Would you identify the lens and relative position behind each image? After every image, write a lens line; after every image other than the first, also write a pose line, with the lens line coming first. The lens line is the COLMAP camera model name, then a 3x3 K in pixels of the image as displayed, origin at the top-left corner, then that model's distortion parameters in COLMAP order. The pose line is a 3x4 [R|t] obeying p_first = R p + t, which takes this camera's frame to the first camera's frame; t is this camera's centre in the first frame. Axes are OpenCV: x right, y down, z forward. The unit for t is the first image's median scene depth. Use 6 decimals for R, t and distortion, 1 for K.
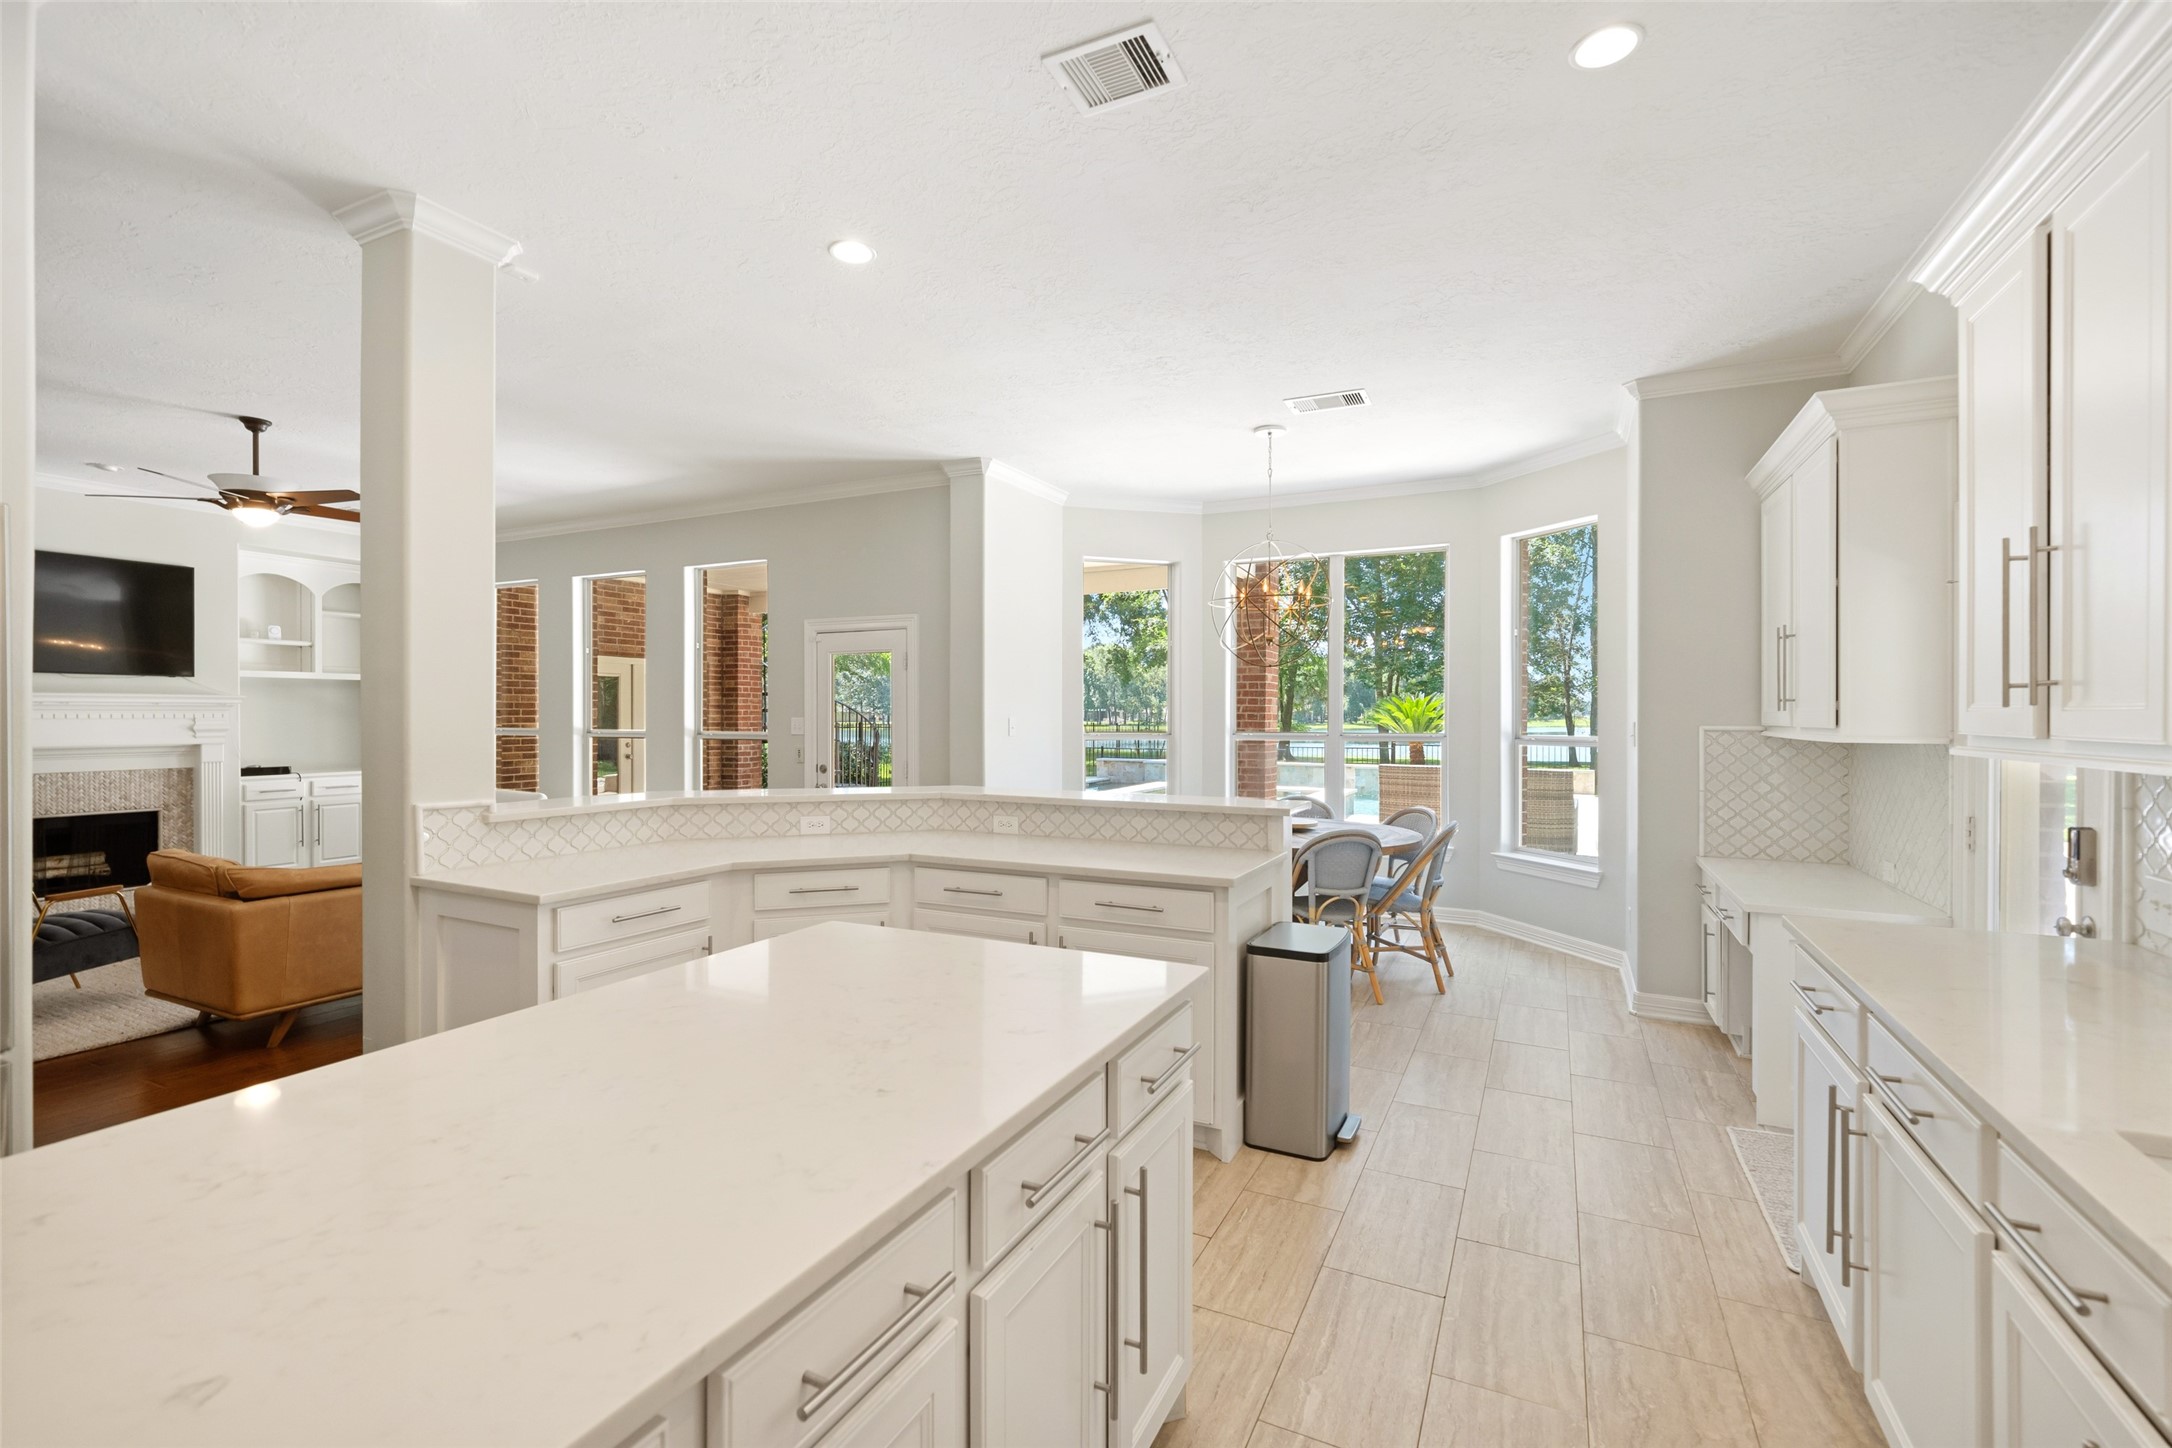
lens RADIAL K [[969.1, 0, 1087.7], [0, 969.1, 712.8], [0, 0, 1]] dist [0.002317, -0.000769]
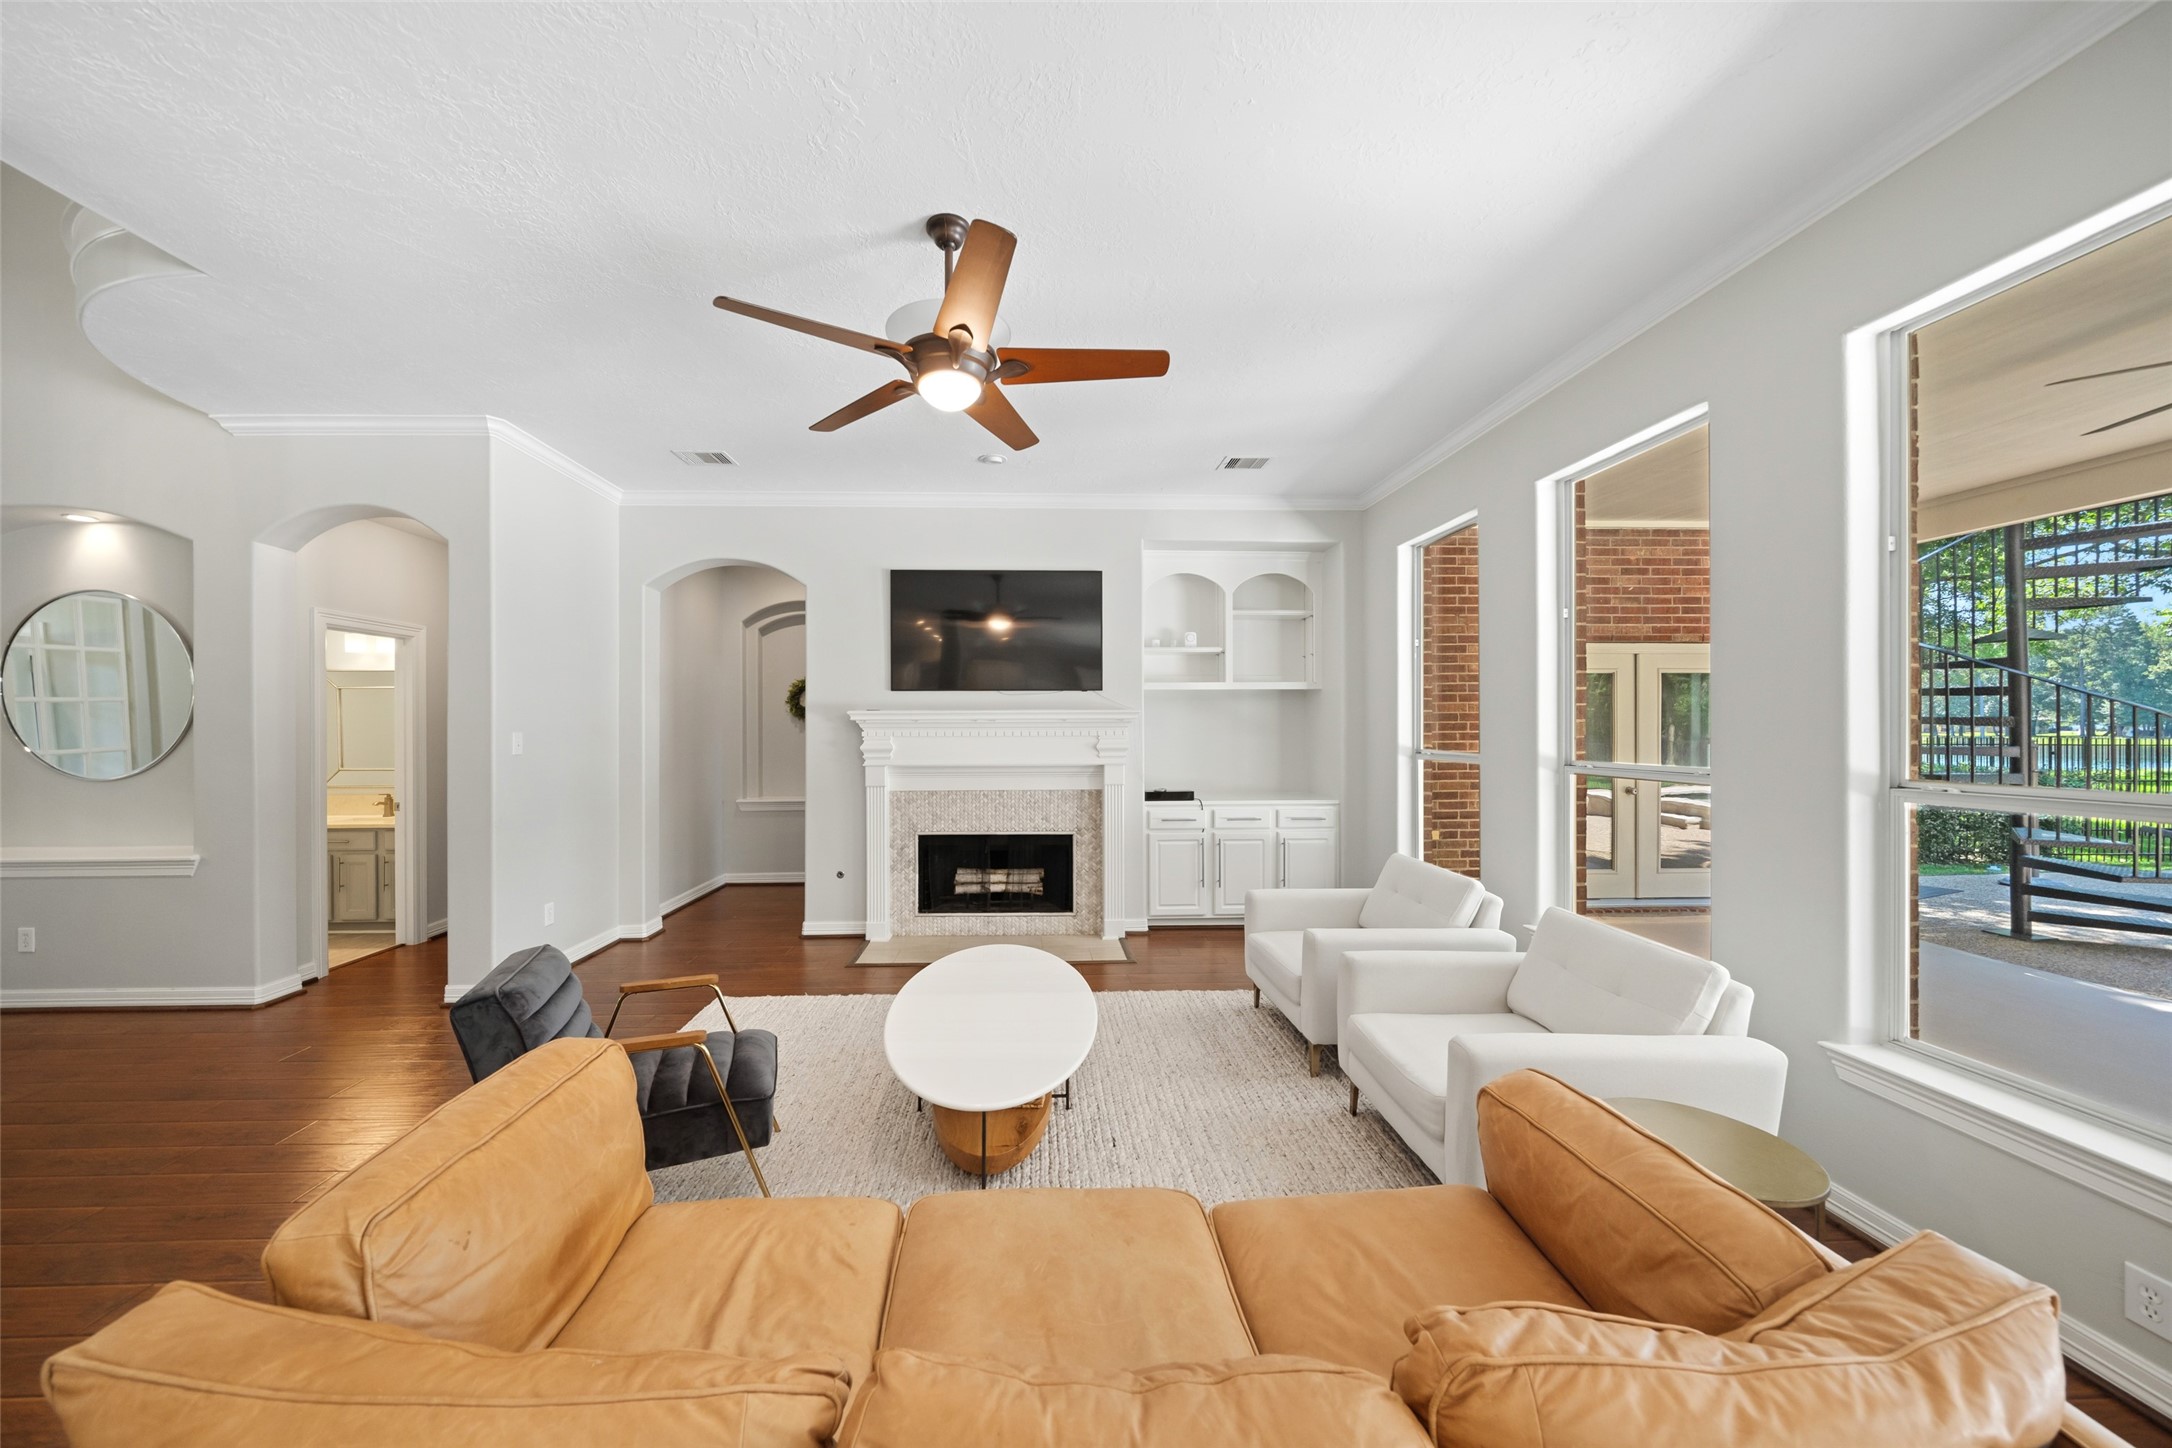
lens RADIAL K [[753.1, 0, 1055.2], [0, 753.1, 732.8], [0, 0, 1]] dist [0.002295, -0.000577]
pose [[0.477972, 0.003729, -0.878367, -0.293974], [0.006809, 0.999945, 0.007951, -0.002744], [0.878349, -0.009781, 0.477921, 0.571156]]
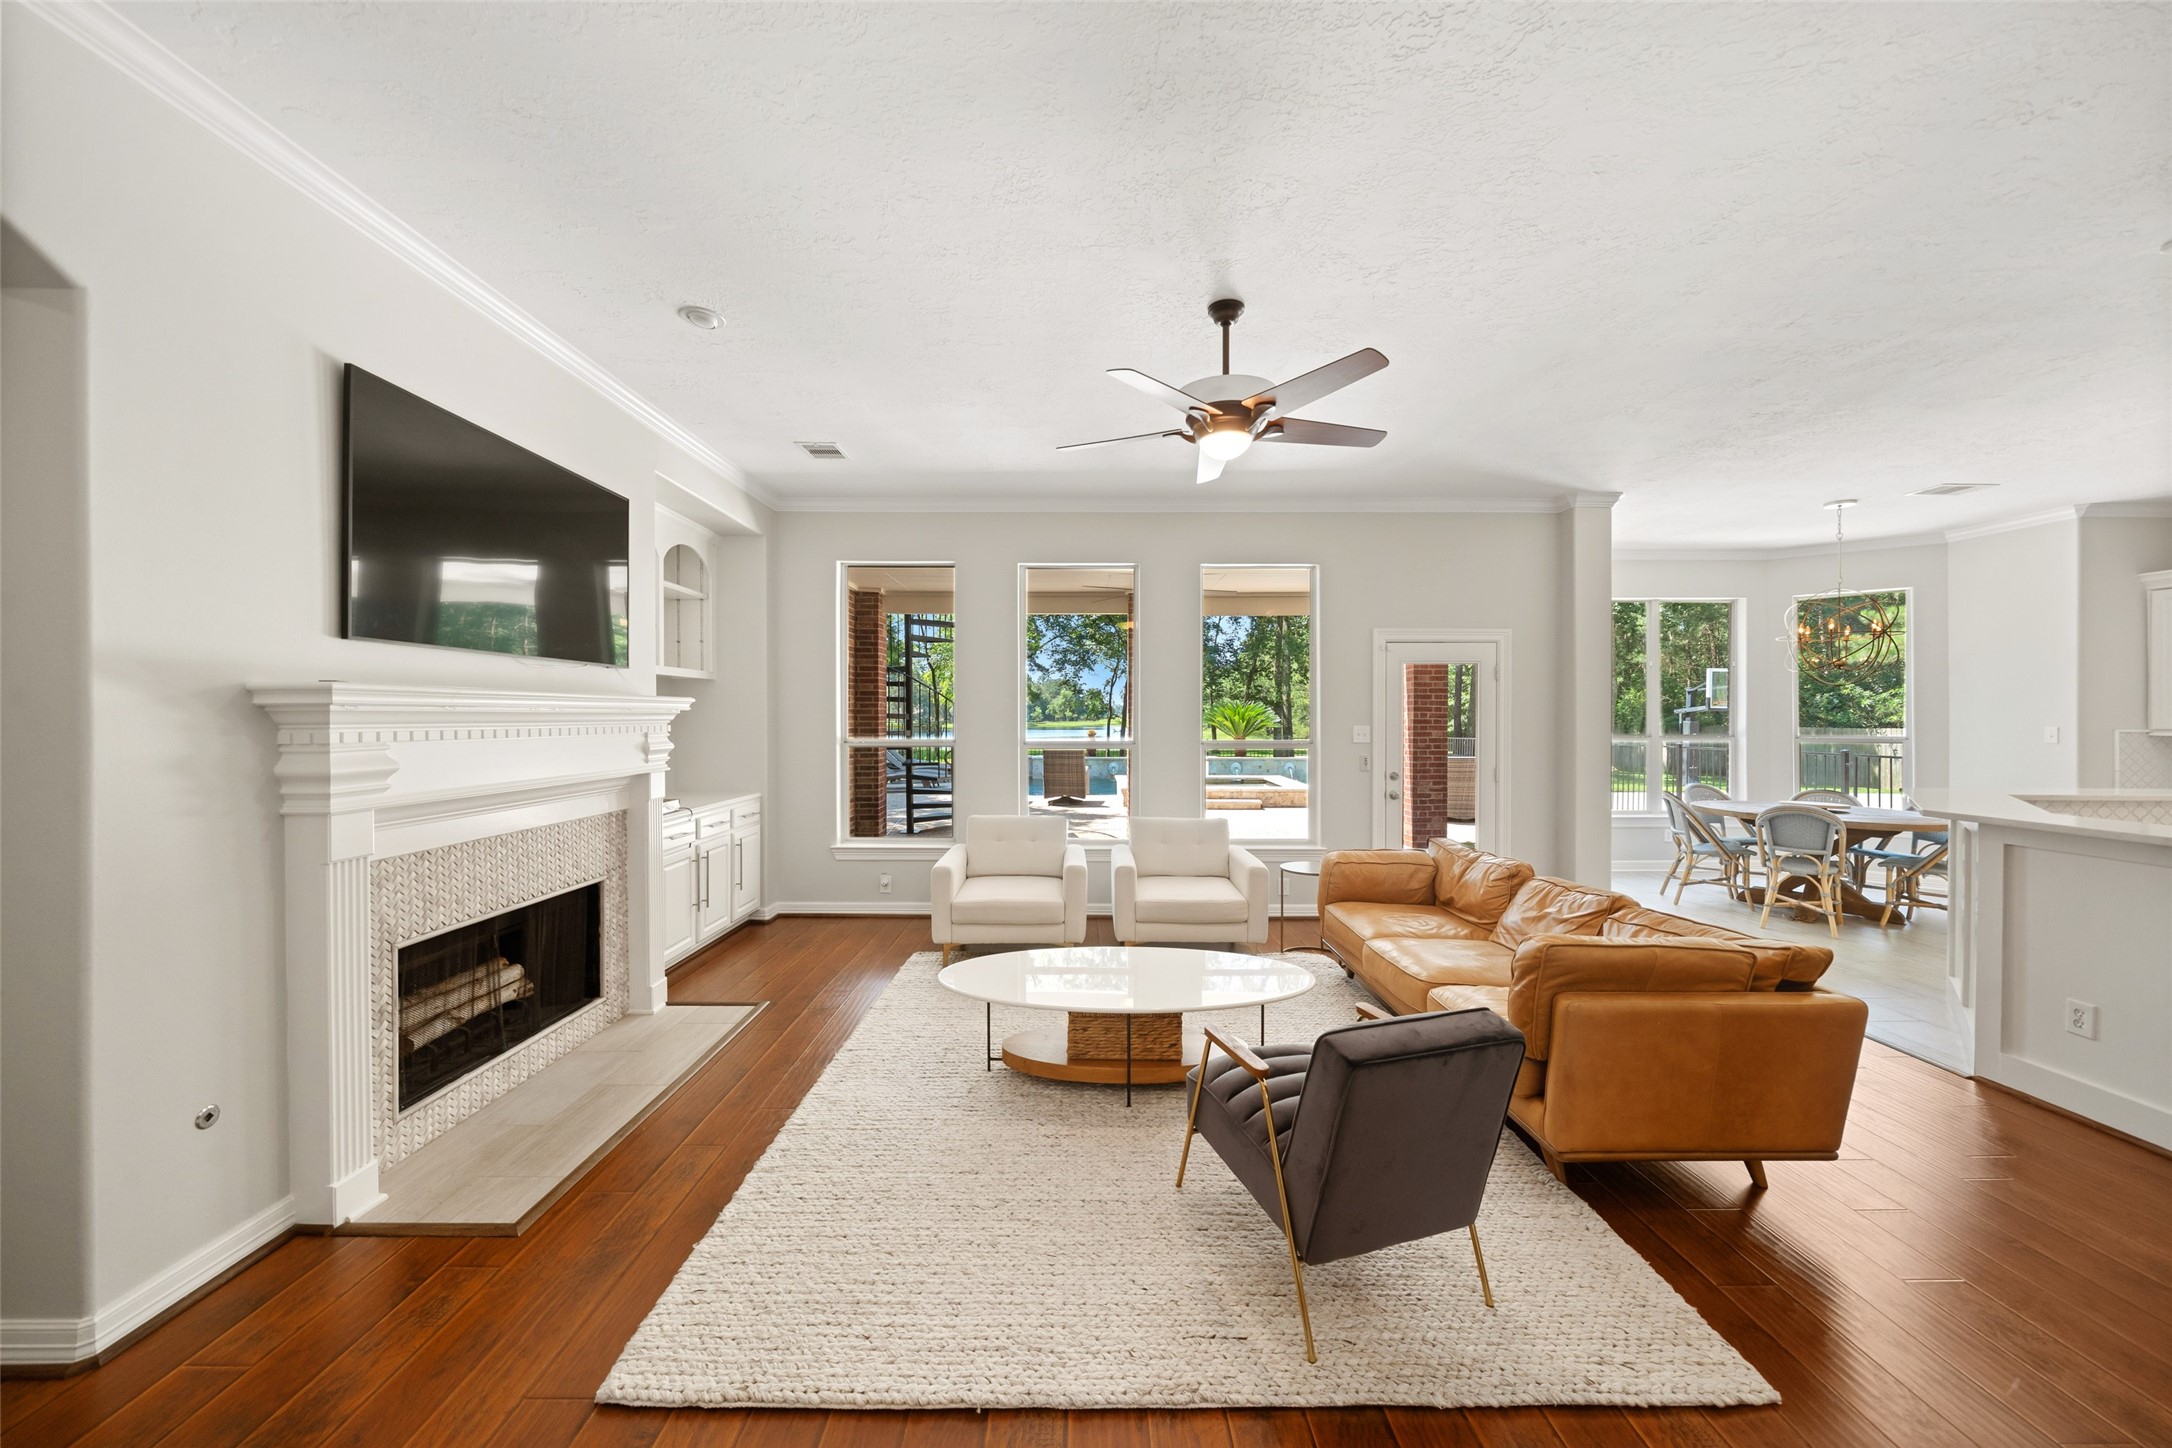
lens RADIAL K [[753.1, 0, 1087.9], [0, 753.1, 718.0], [0, 0, 1]] dist [0.002295, -0.000577]
pose [[0.899106, -0.001244, 0.437730, -0.793051], [-0.000611, 0.999991, 0.004097, -0.005495], [-0.437731, -0.003951, 0.899097, 0.381766]]
